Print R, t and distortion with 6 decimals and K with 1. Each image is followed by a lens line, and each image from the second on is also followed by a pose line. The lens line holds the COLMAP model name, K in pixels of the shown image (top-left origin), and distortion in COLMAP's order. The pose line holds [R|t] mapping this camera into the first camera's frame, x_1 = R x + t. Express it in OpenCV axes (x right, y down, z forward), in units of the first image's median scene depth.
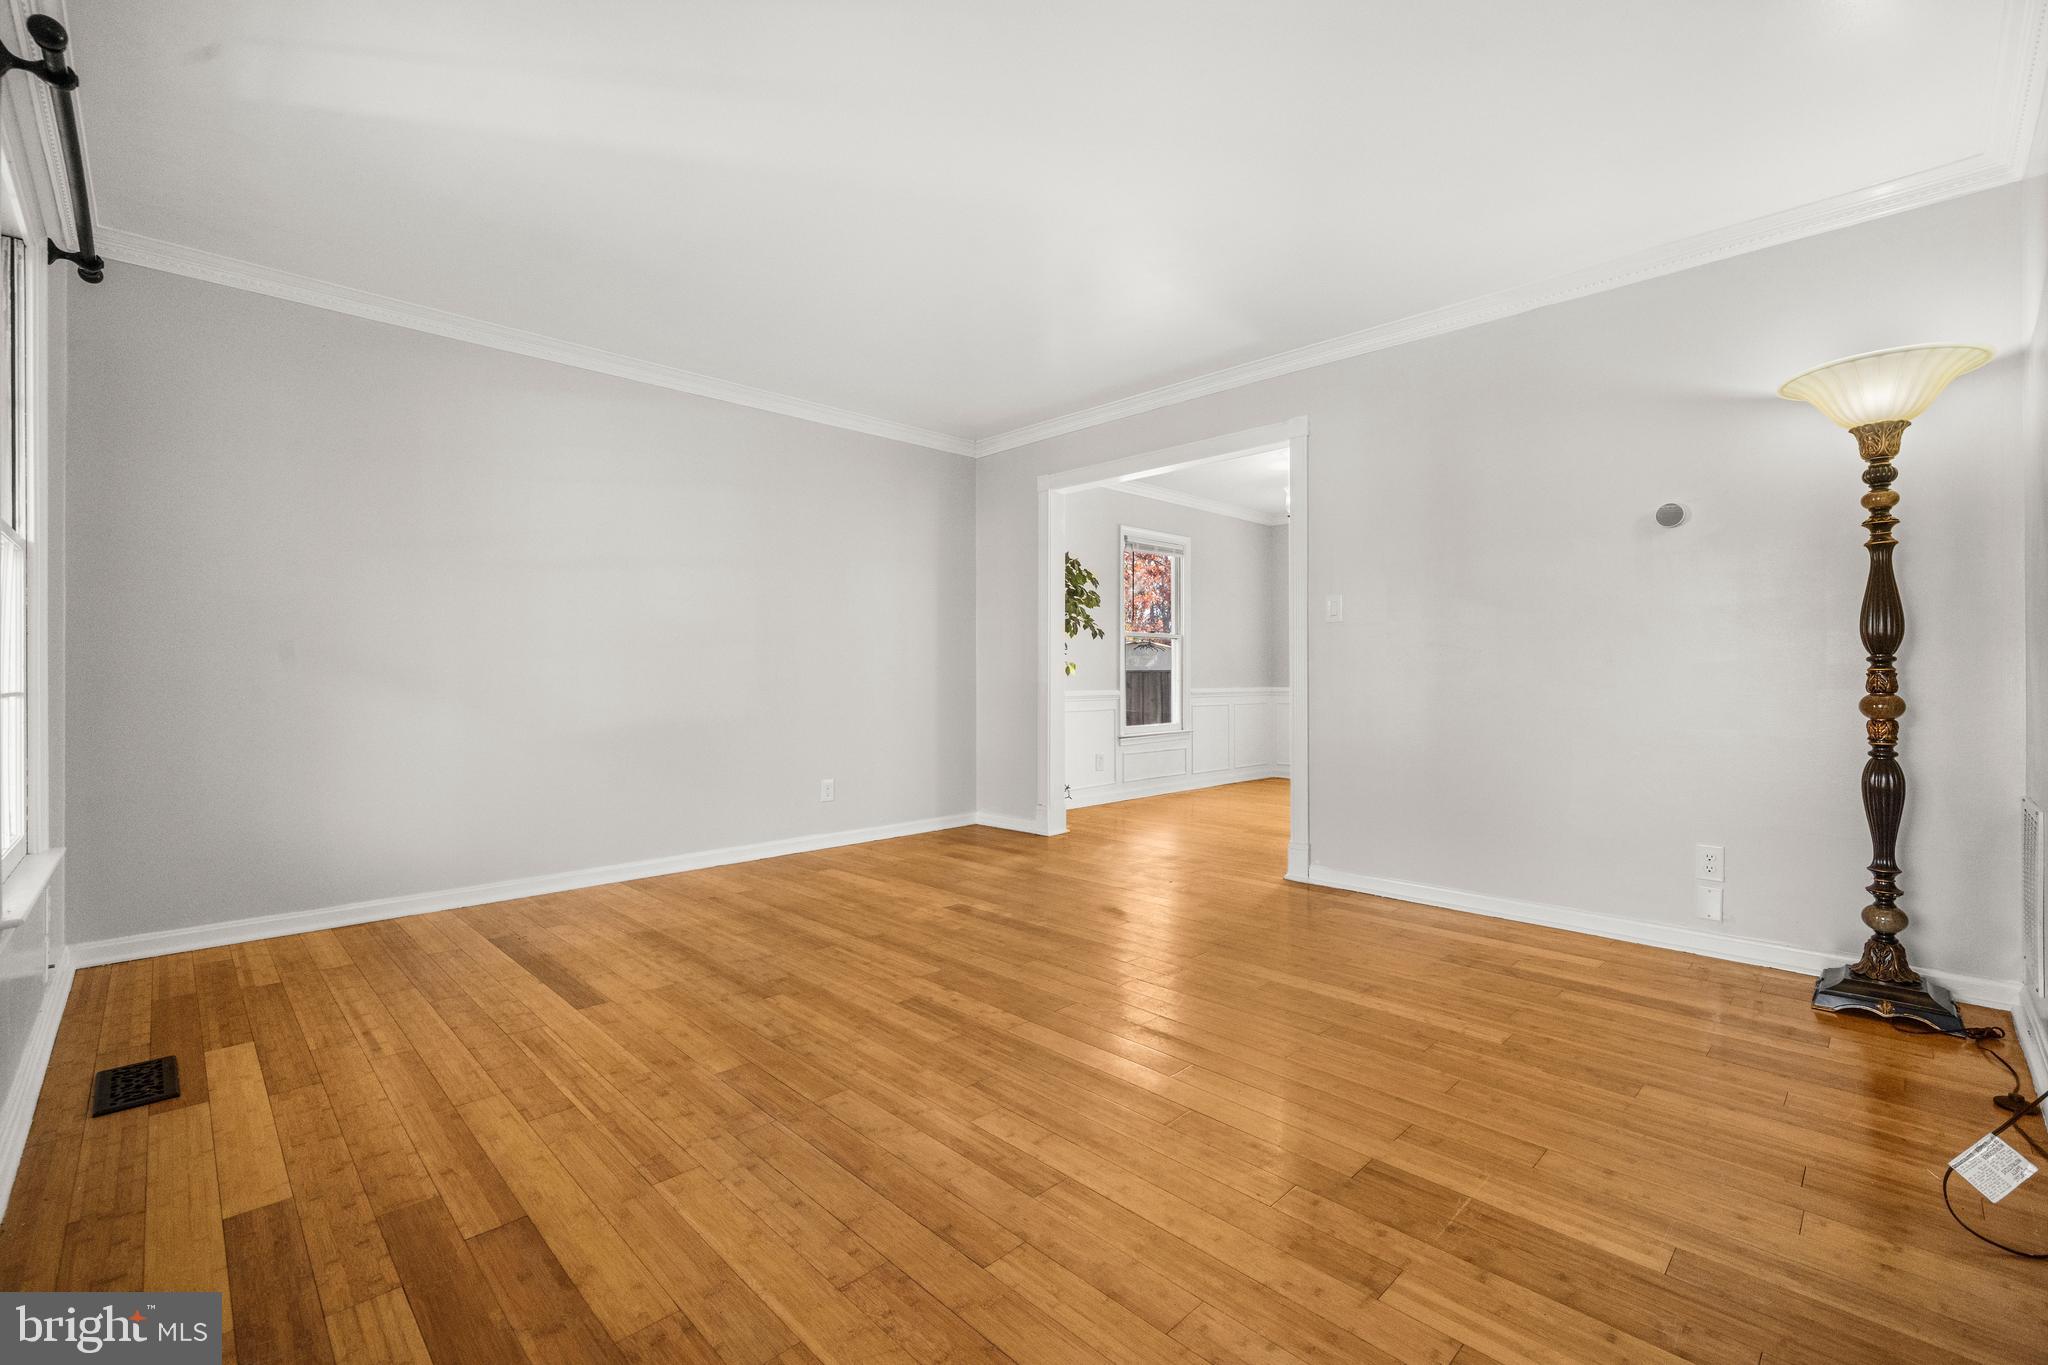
lens RADIAL K [[878.2, 0, 1023.0], [0, 878.2, 661.2], [0, 0, 1]] dist [-0.000702, -0.000141]
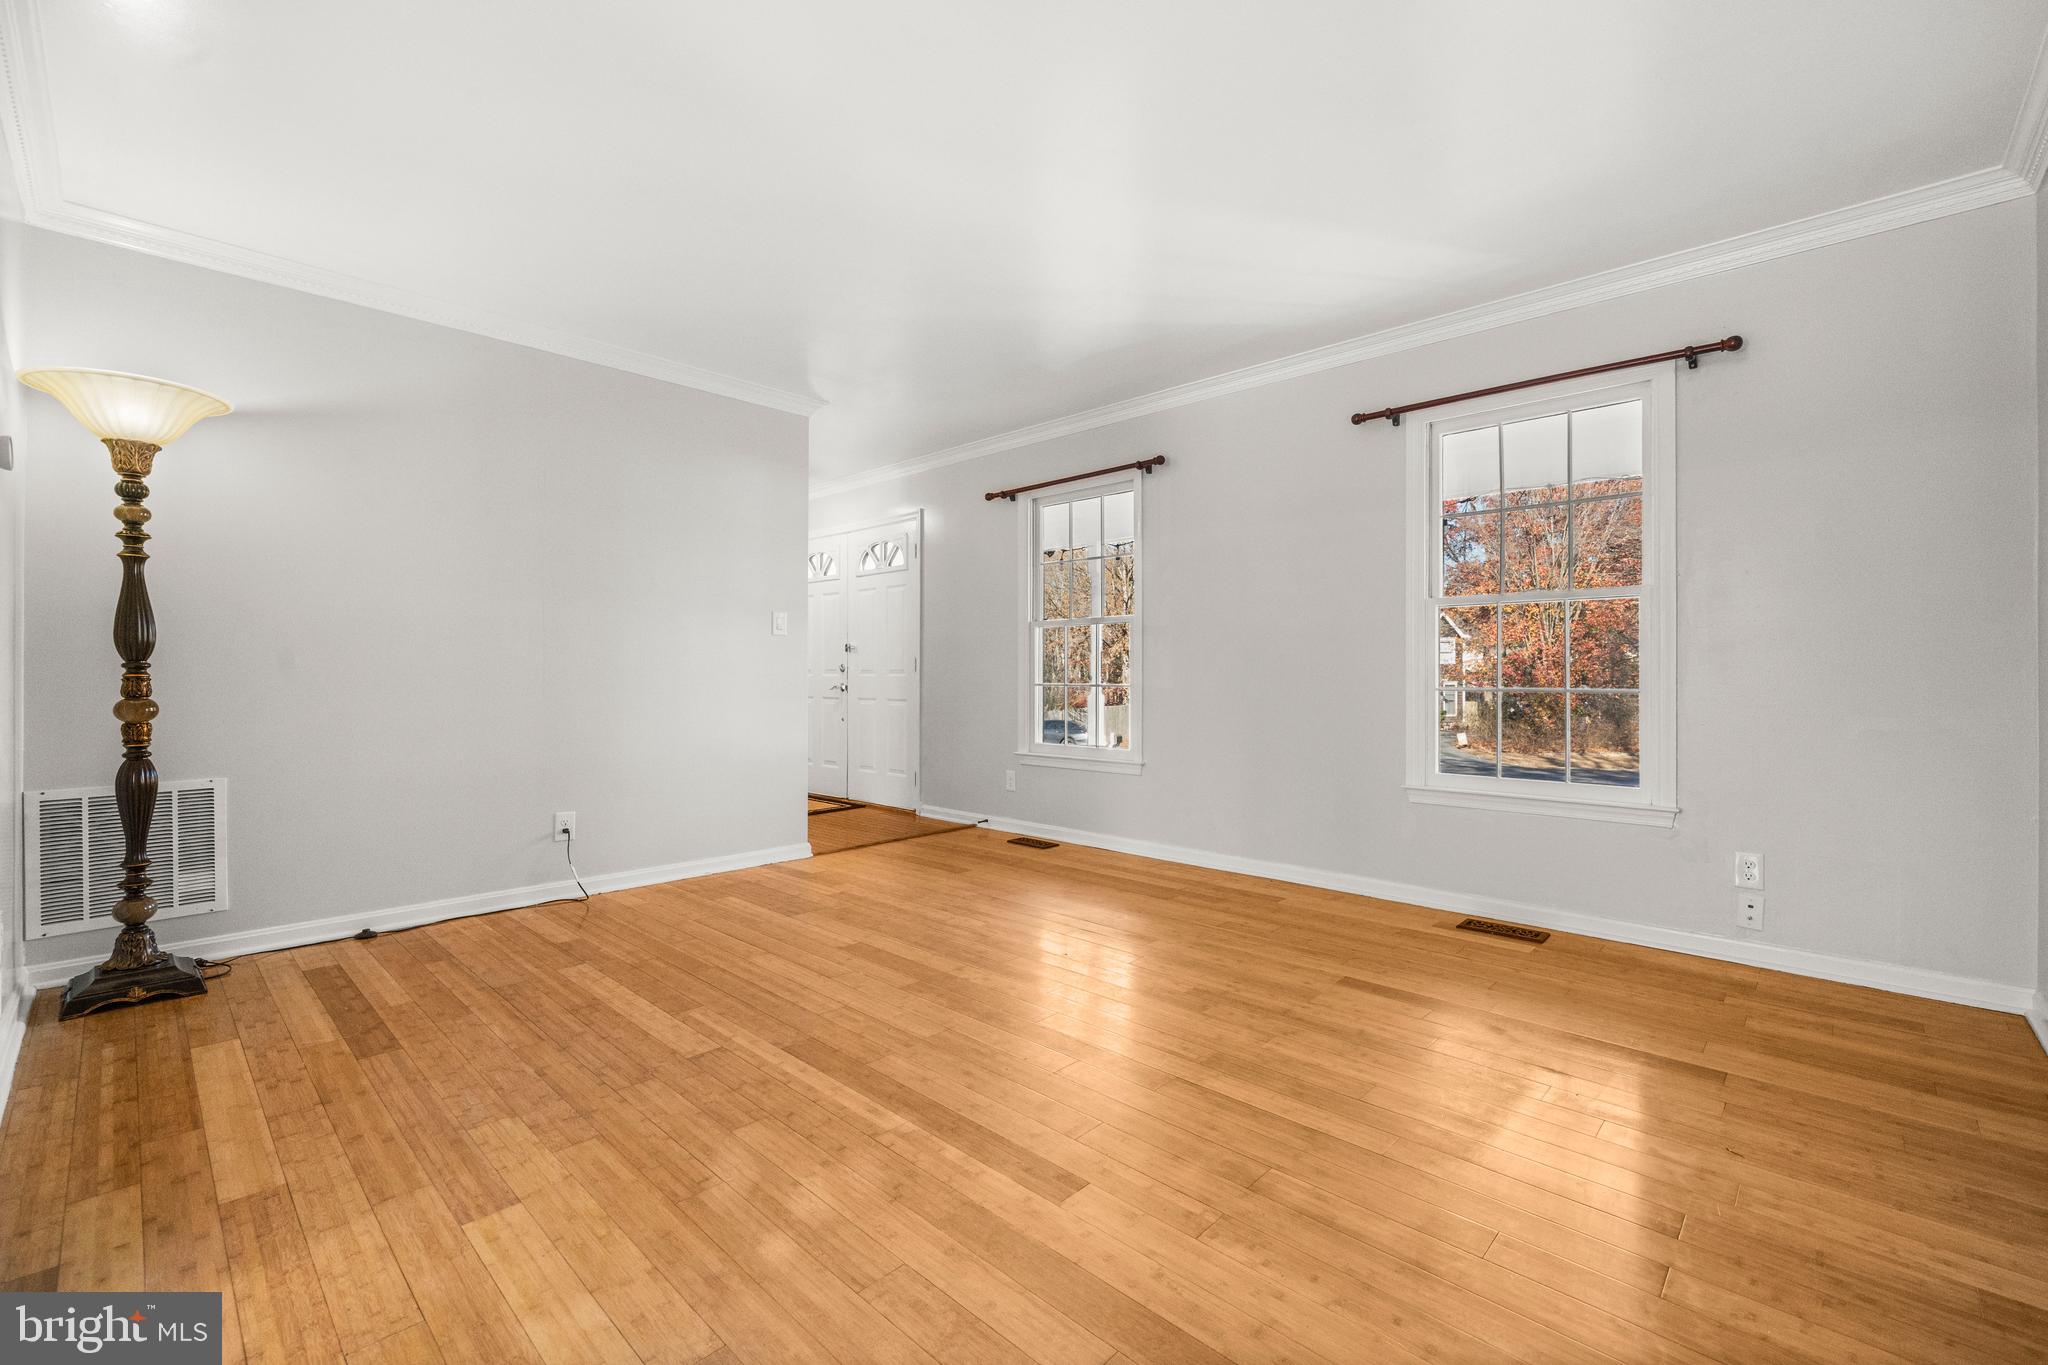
lens RADIAL K [[871.5, 0, 1018.7], [0, 871.5, 677.6], [0, 0, 1]] dist [0.001162, 0.000005]
pose [[-0.999777, 0.000266, -0.021095, -0.063497], [0.000531, 0.999921, -0.012560, 0.026128], [0.021090, -0.012569, -0.999699, 2.073420]]
